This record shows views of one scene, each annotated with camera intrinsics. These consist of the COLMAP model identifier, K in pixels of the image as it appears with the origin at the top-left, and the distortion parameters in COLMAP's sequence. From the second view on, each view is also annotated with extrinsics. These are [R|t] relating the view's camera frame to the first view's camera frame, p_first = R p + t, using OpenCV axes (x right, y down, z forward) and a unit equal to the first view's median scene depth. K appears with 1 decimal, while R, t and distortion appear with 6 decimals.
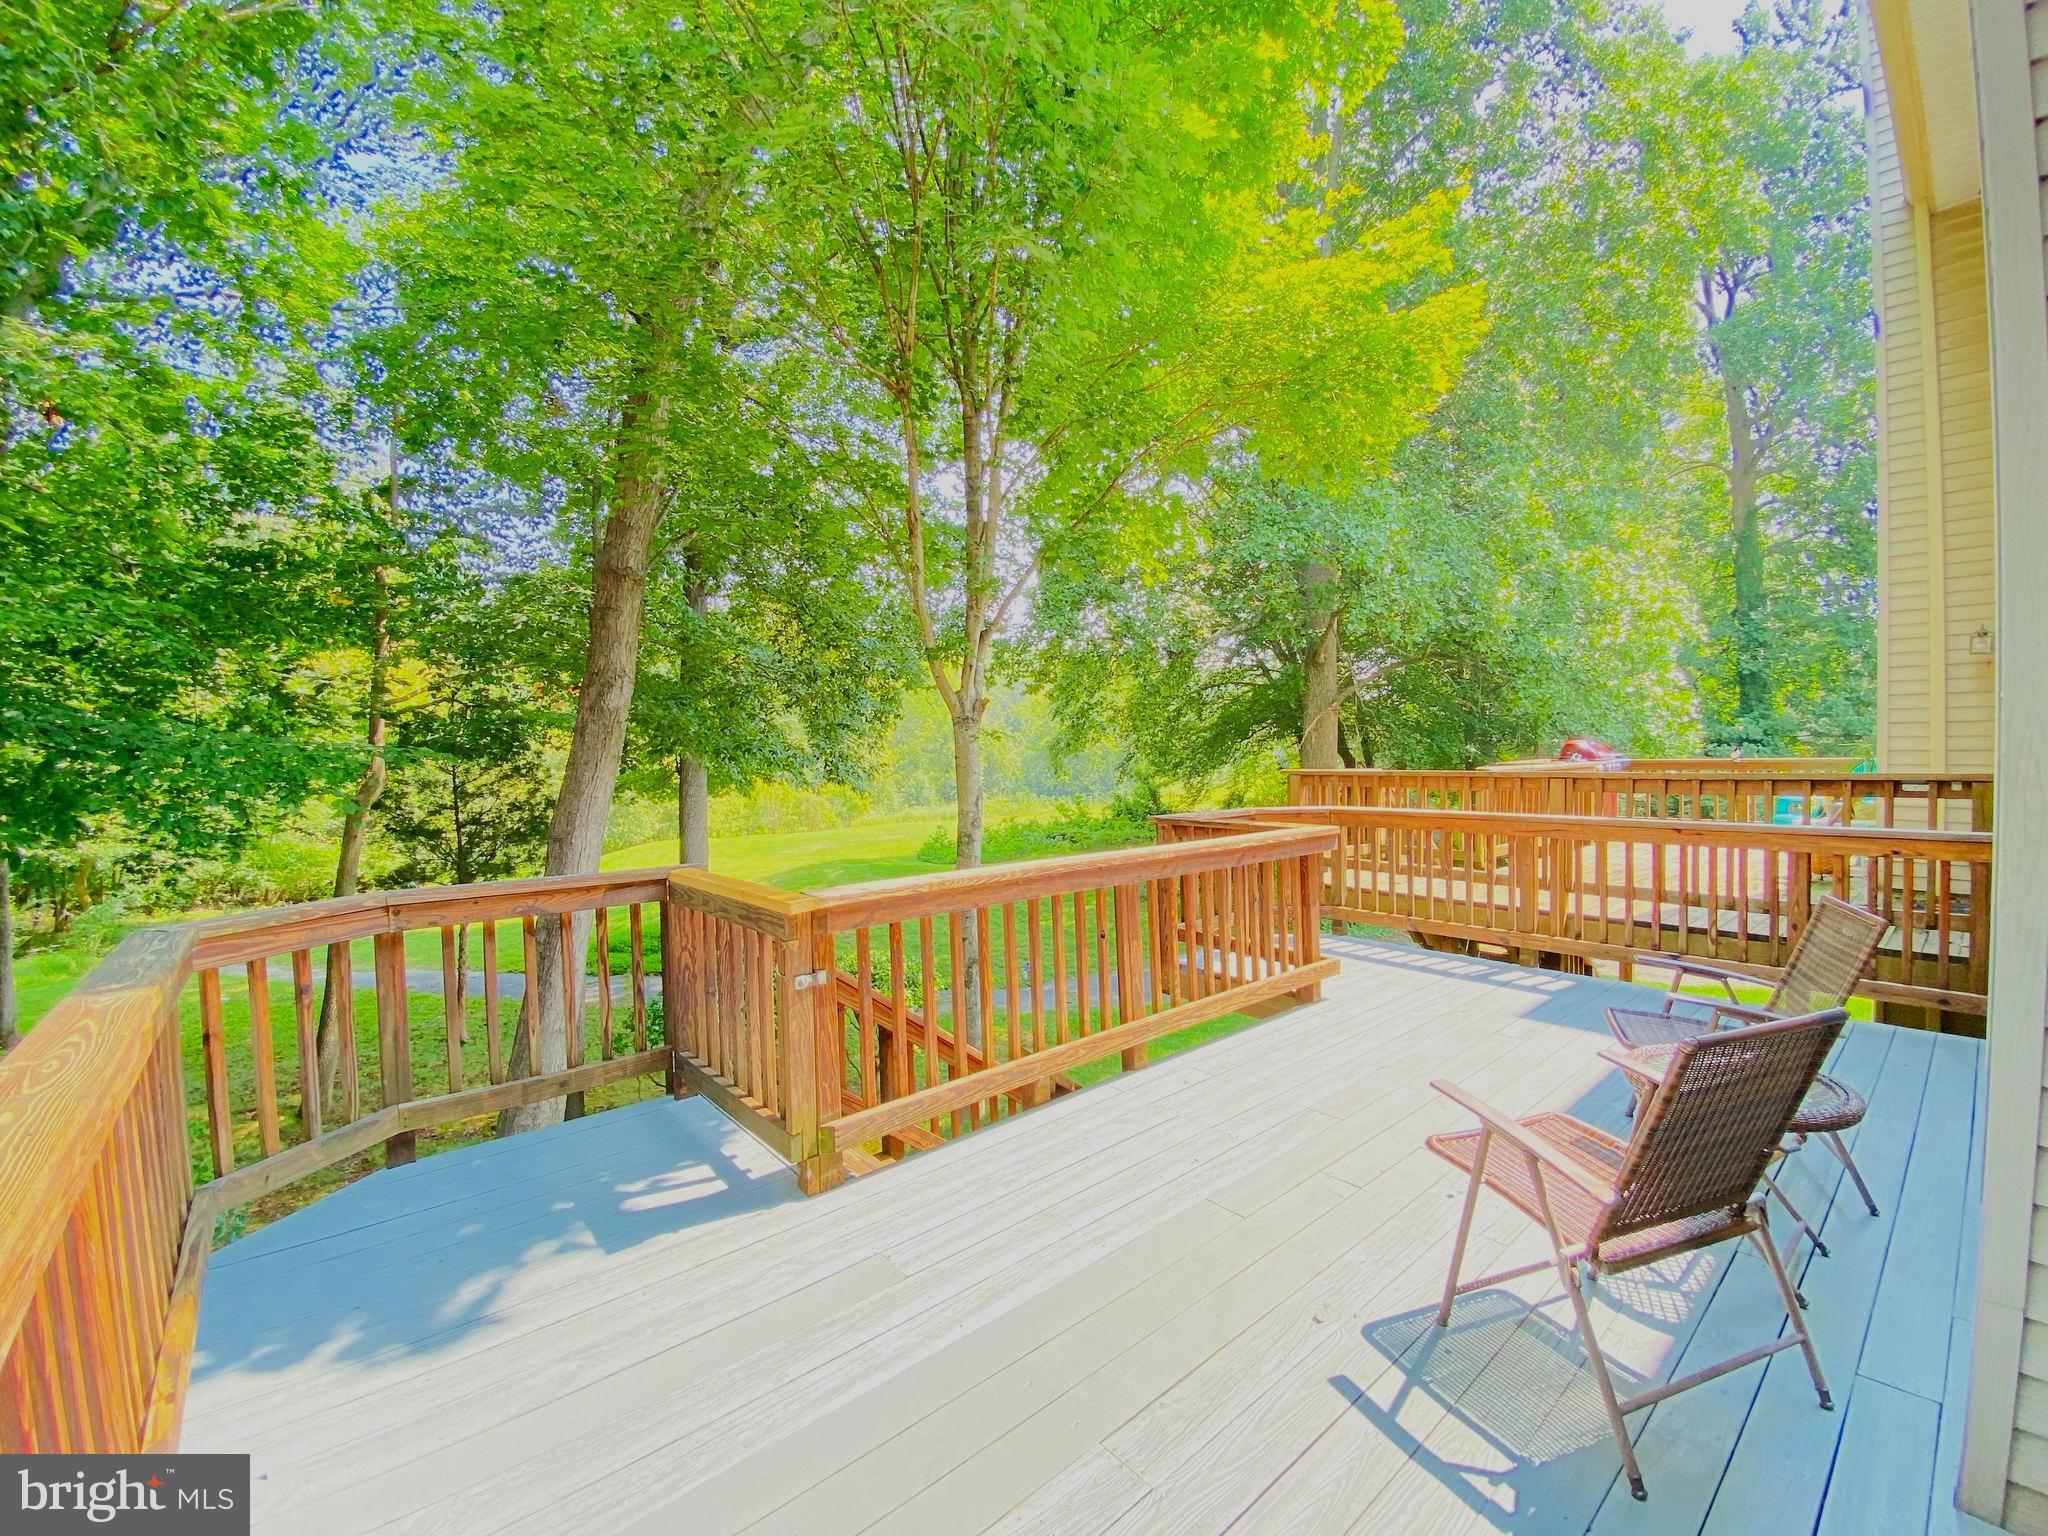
lens RADIAL K [[839.9, 0, 1019.1], [0, 839.9, 774.1], [0, 0, 1]] dist [-0.000668, -0.000437]
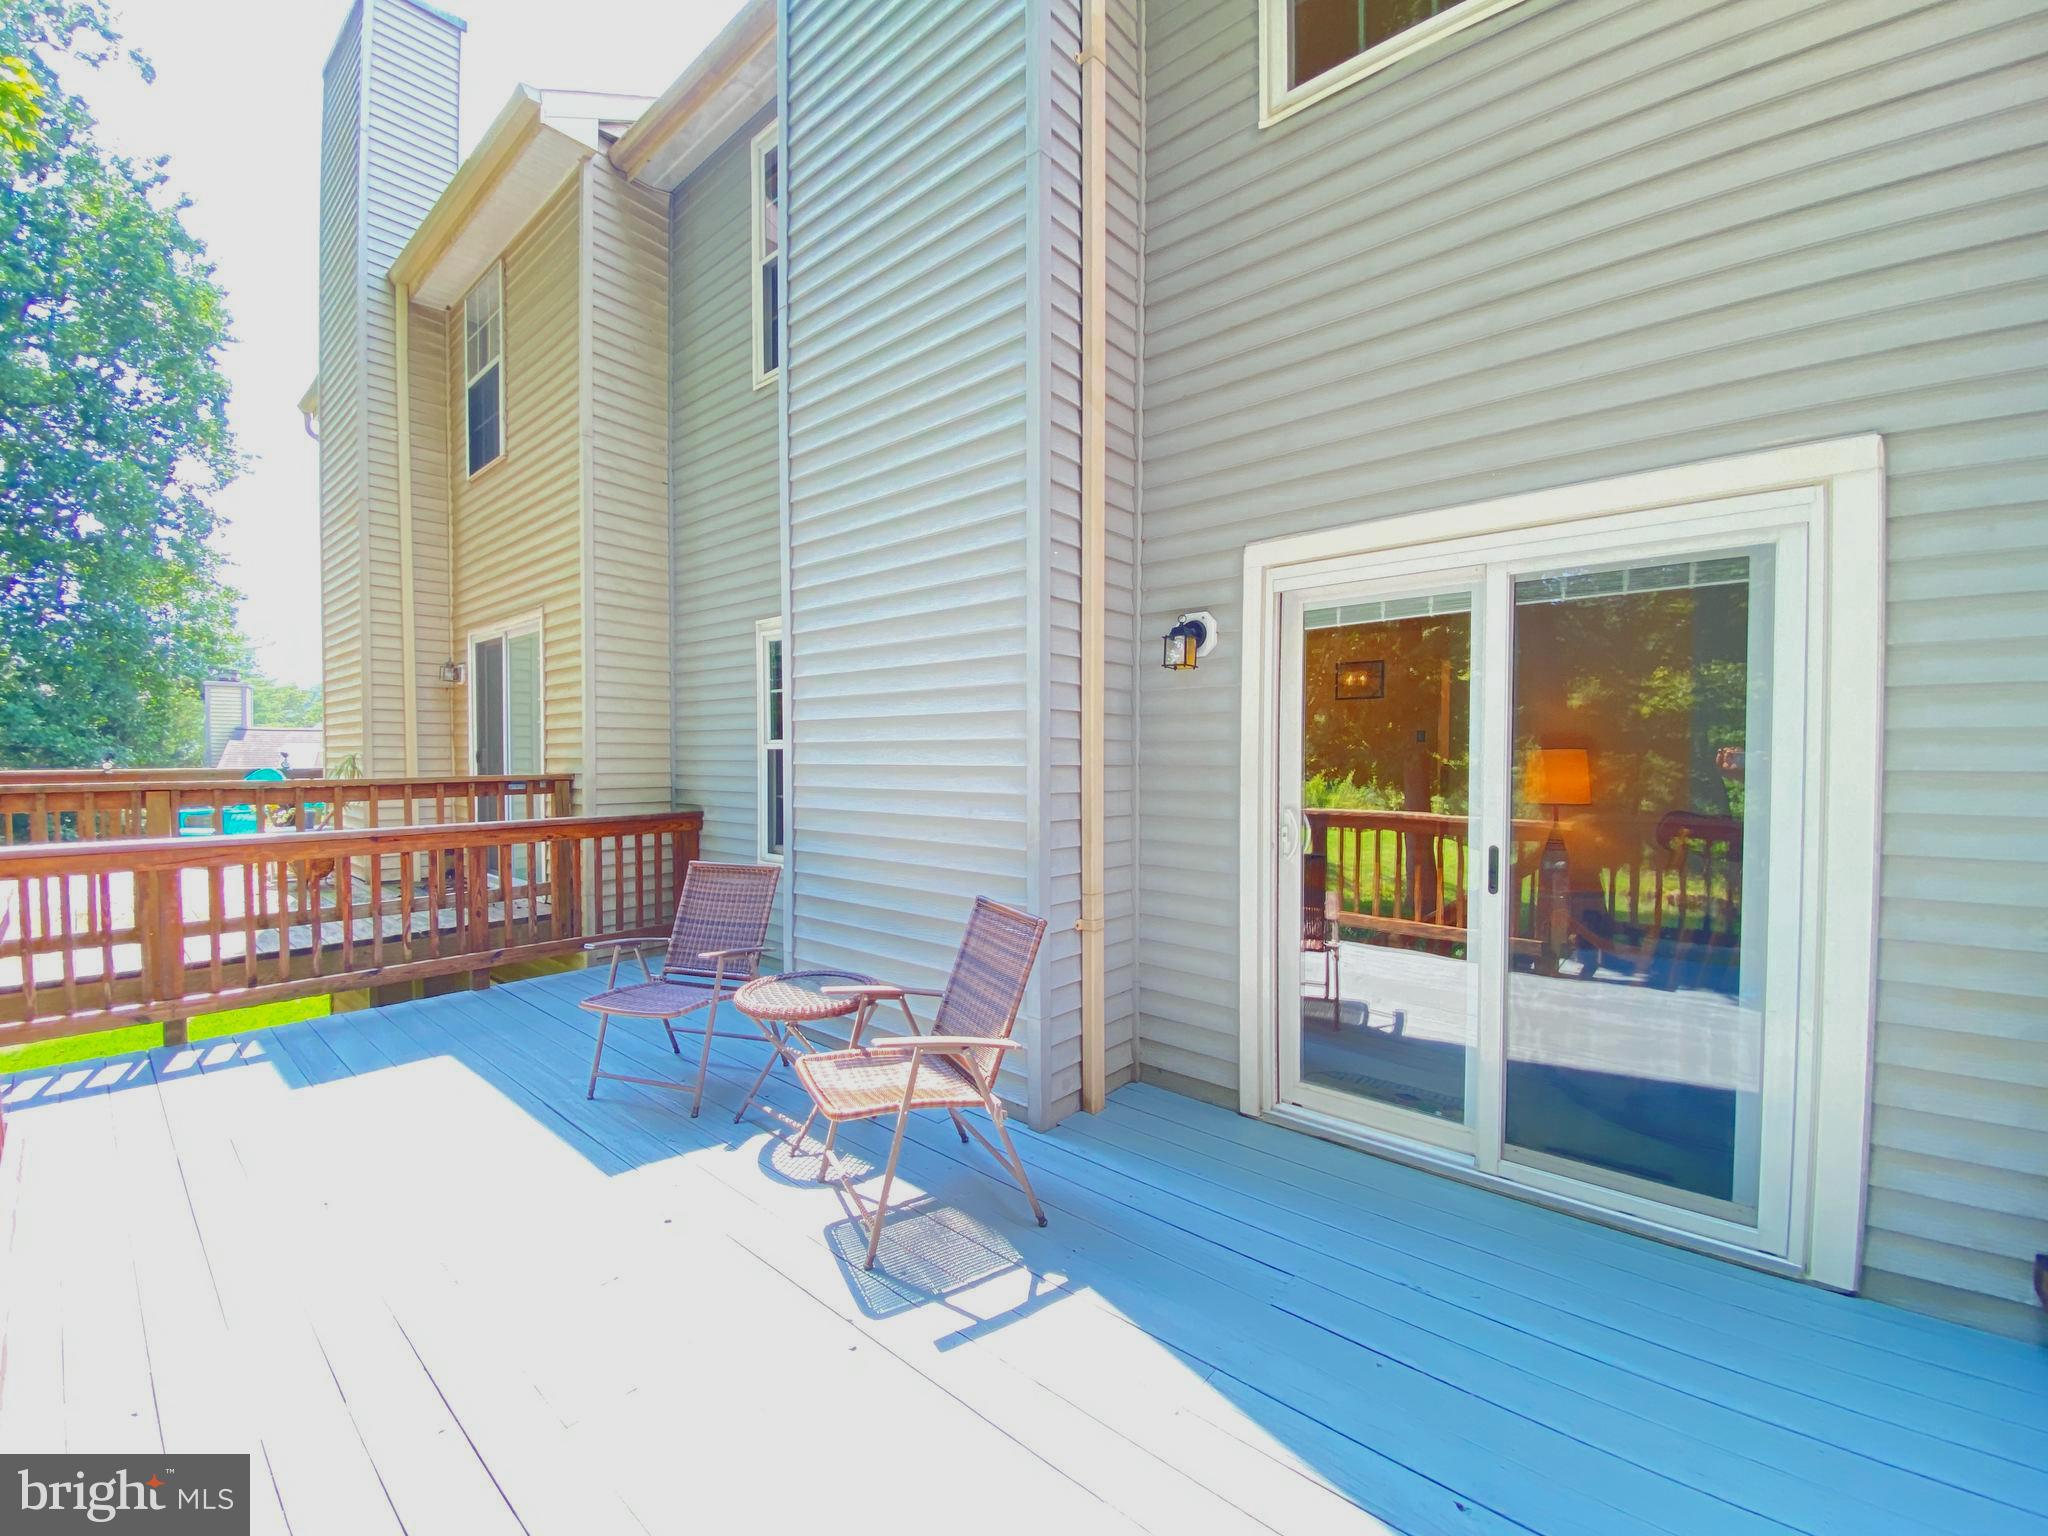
lens RADIAL K [[839.9, 0, 1019.1], [0, 839.9, 774.1], [0, 0, 1]] dist [-0.000668, -0.000437]
pose [[-0.144721, -0.006853, 0.989449, -0.265979], [0.026044, 0.999603, 0.010733, 0.003510], [-0.989130, 0.027323, -0.144485, 0.420917]]
